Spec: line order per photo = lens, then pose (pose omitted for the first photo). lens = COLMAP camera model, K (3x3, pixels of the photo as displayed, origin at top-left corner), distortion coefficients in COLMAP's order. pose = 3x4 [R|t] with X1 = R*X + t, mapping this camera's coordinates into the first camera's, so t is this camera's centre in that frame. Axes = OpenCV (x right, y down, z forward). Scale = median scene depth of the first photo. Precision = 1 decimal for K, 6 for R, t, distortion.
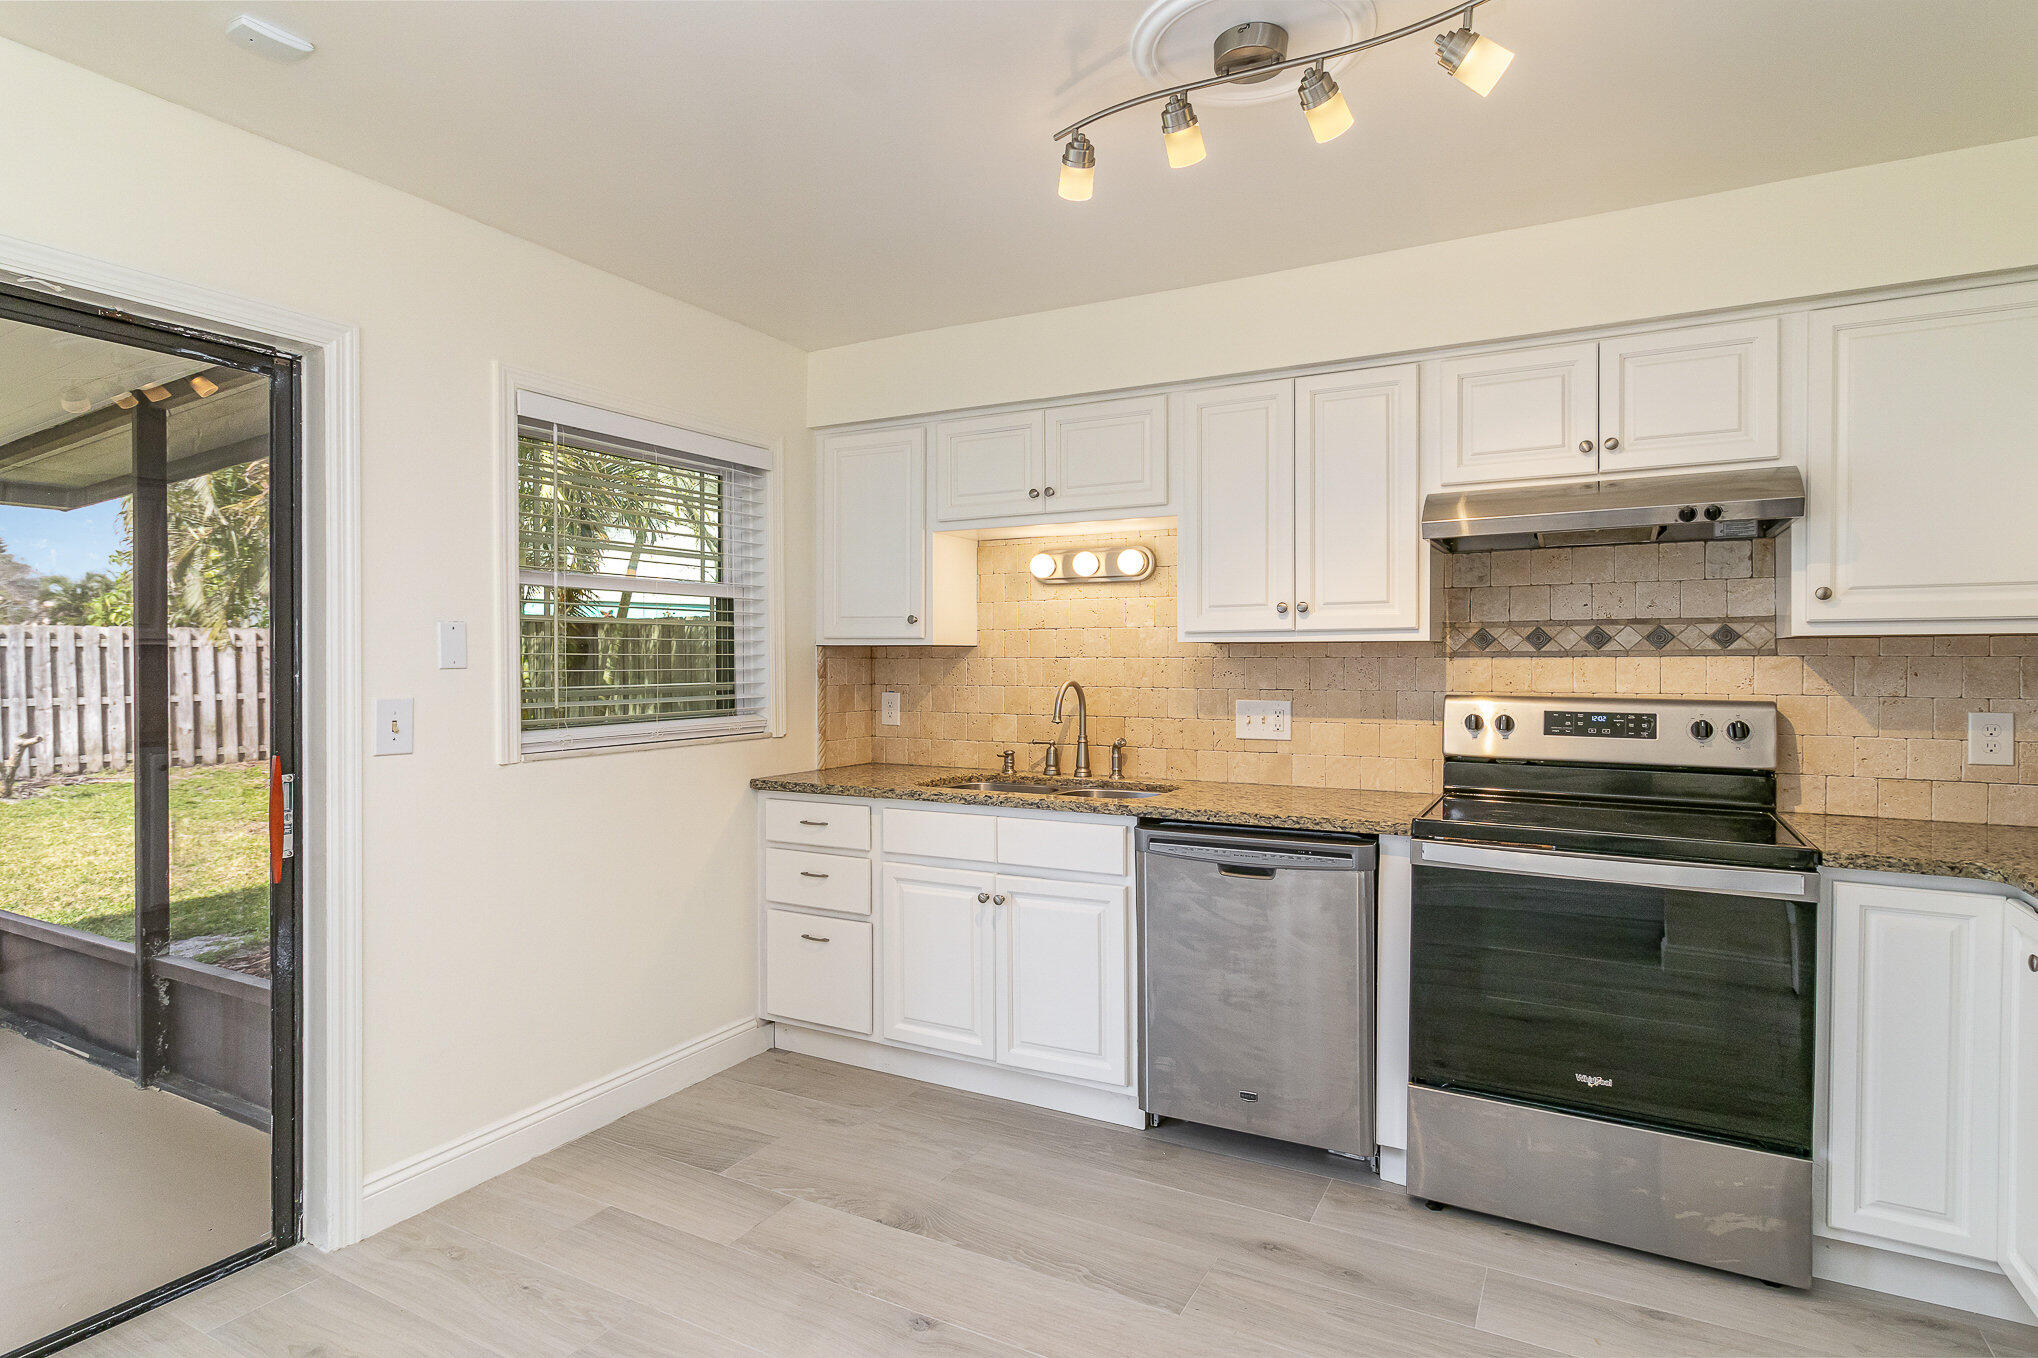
lens RADIAL K [[1048.6, 0, 1019.0], [0, 1048.6, 679.0], [0, 0, 1]] dist [0.003101, -0.000159]
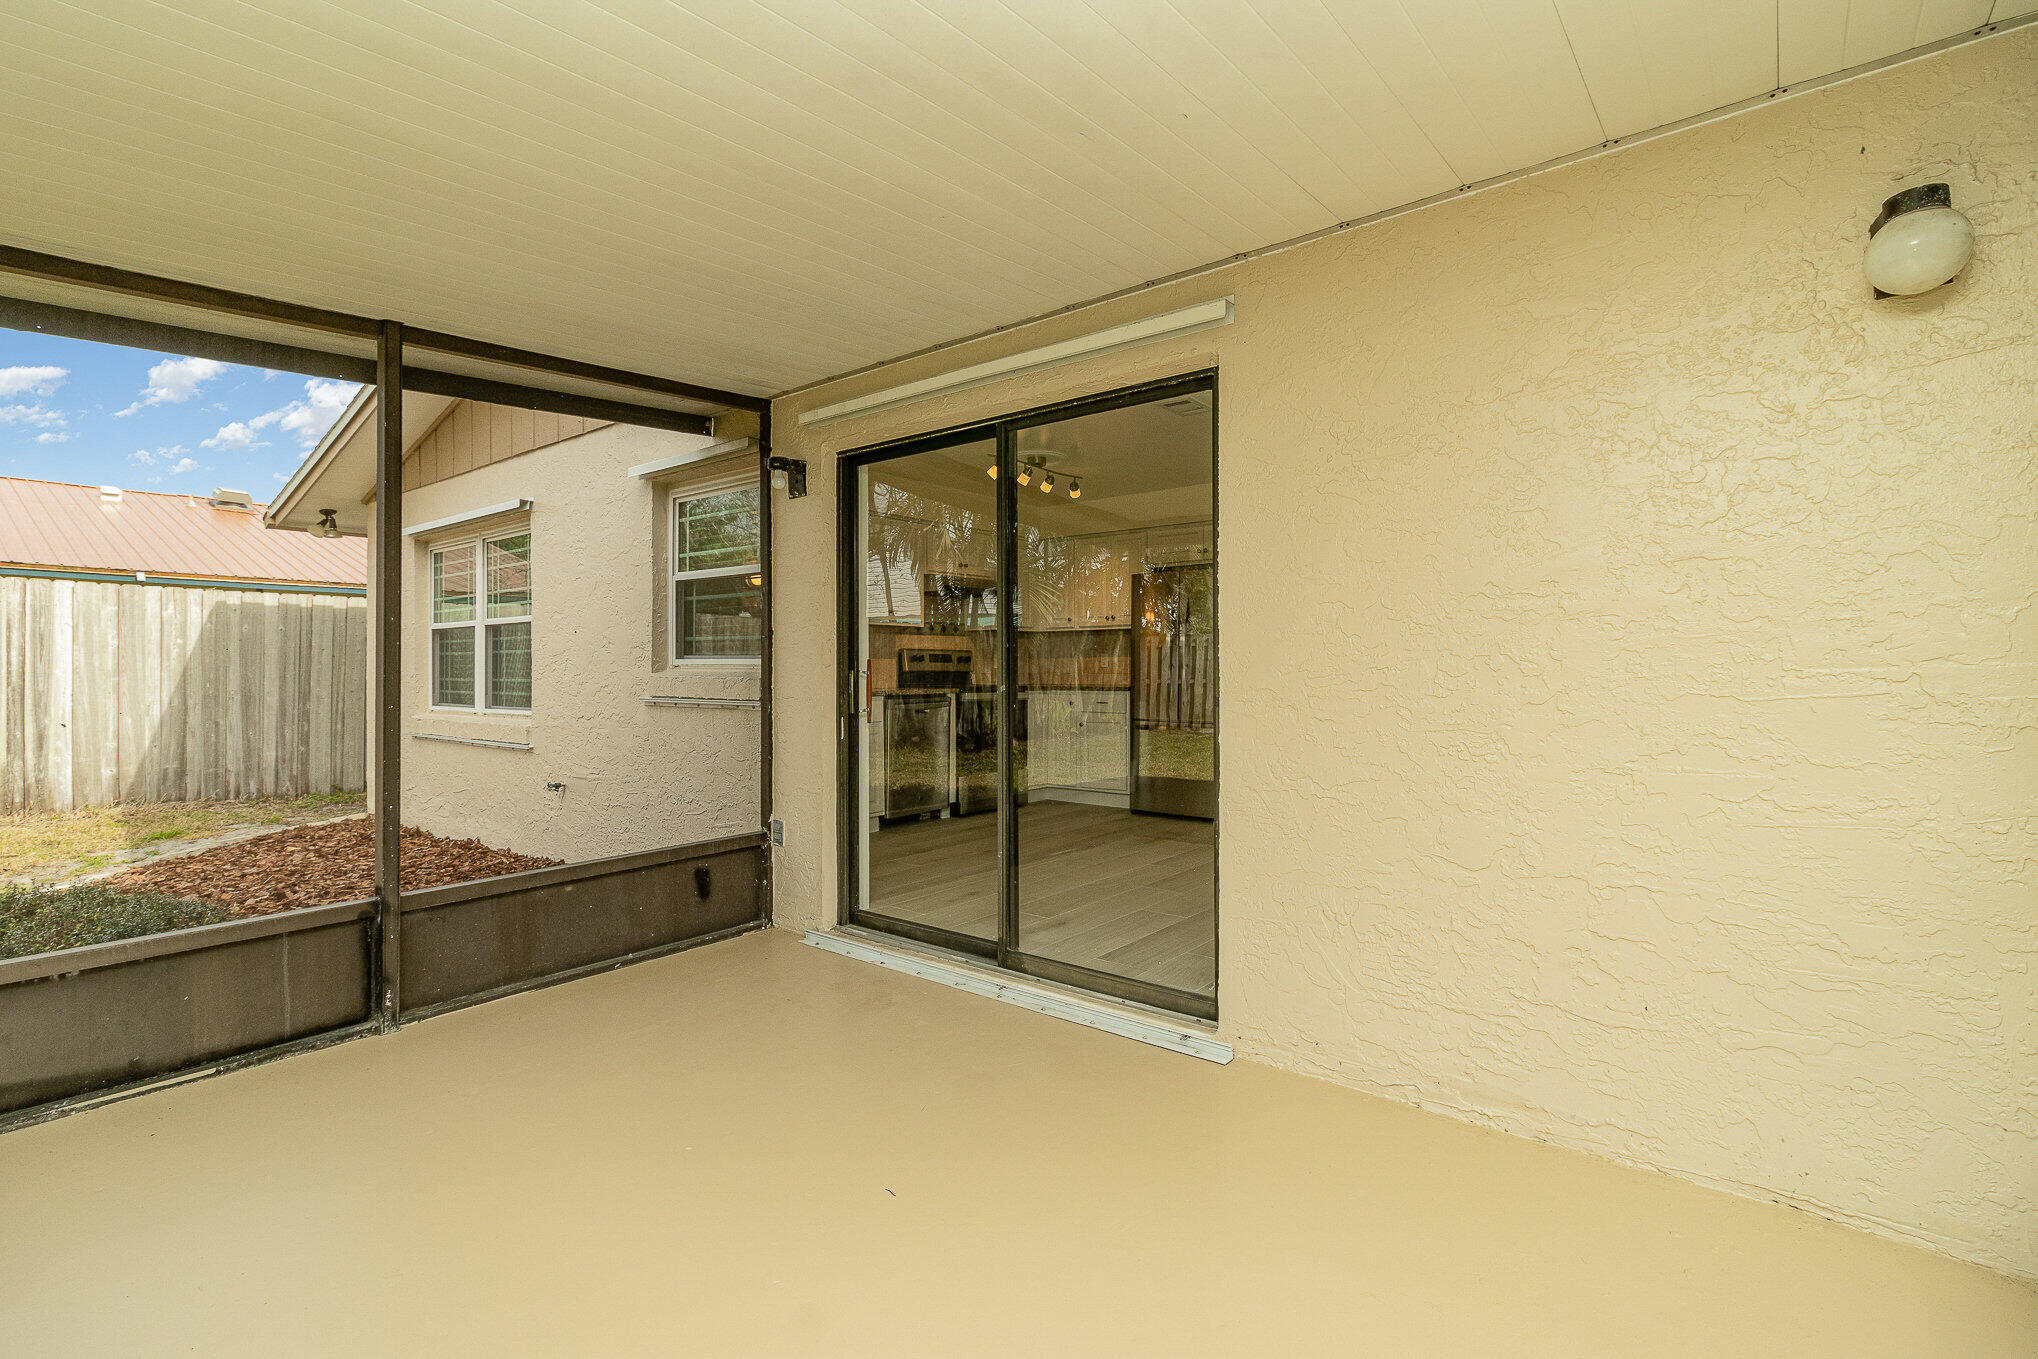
lens RADIAL K [[939.1, 0, 1029.4], [0, 939.1, 671.6], [0, 0, 1]] dist [0.000873, -0.000424]
pose [[0.170455, -0.004382, 0.985356, -1.958998], [0.020623, 0.999787, 0.000878, 0.082480], [-0.985150, 0.020171, 0.170509, 0.317105]]
